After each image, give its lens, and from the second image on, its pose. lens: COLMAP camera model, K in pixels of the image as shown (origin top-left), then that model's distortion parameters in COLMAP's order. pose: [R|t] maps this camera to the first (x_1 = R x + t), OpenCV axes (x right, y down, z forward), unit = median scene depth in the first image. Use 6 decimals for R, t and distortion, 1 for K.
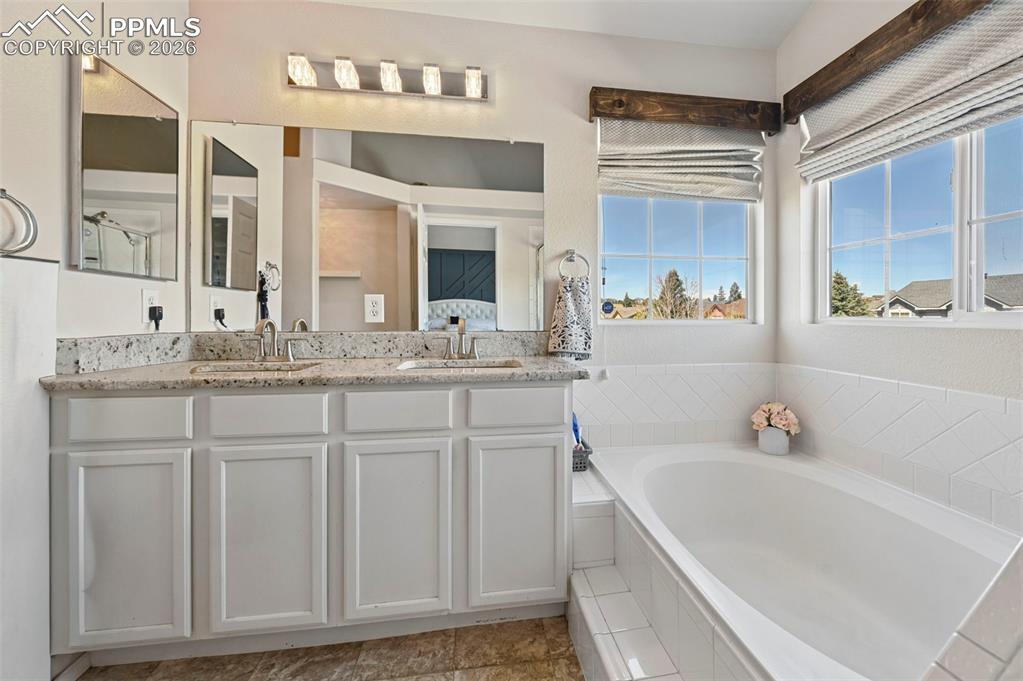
lens RADIAL K [[410.7, 0, 526.0], [0, 410.7, 316.6], [0, 0, 1]] dist [-0.003470, 0.001086]
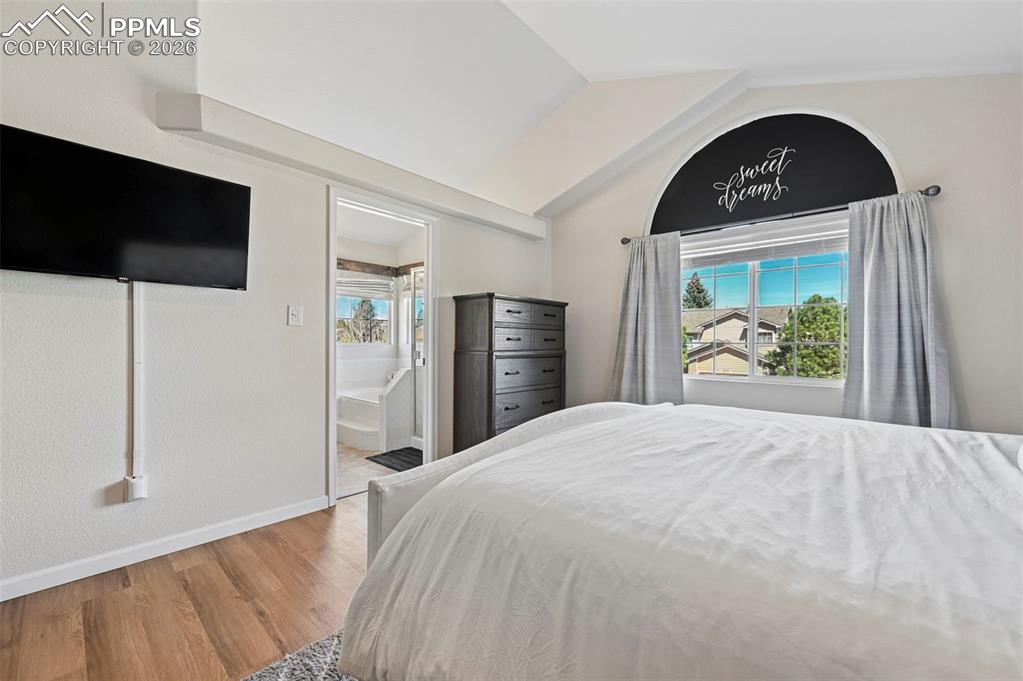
lens RADIAL K [[410.7, 0, 532.3], [0, 410.7, 338.6], [0, 0, 1]] dist [-0.003470, 0.001086]
pose [[0.746812, 0.005178, 0.665015, -0.635762], [-0.004960, 0.999985, -0.002216, -0.022361], [-0.665017, -0.001643, 0.746827, -1.909259]]
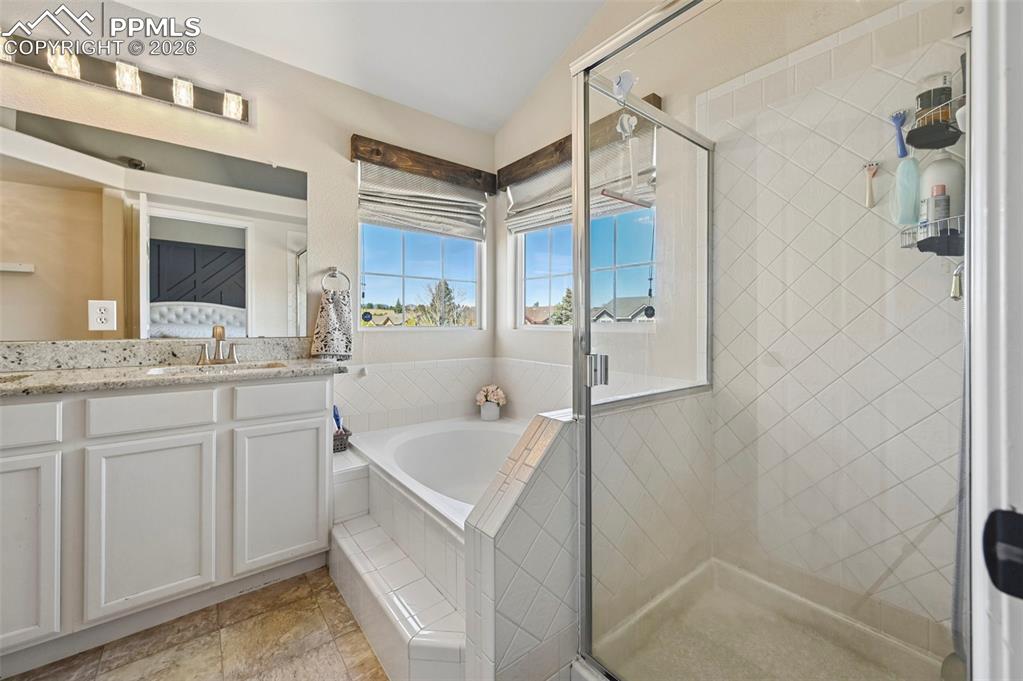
lens RADIAL K [[410.7, 0, 533.2], [0, 410.7, 322.5], [0, 0, 1]] dist [-0.003470, 0.001086]
pose [[0.849603, 0.003396, 0.527412, -0.023337], [-0.002756, 0.999994, -0.001998, -0.004328], [-0.527416, 0.000244, 0.849607, -0.300984]]
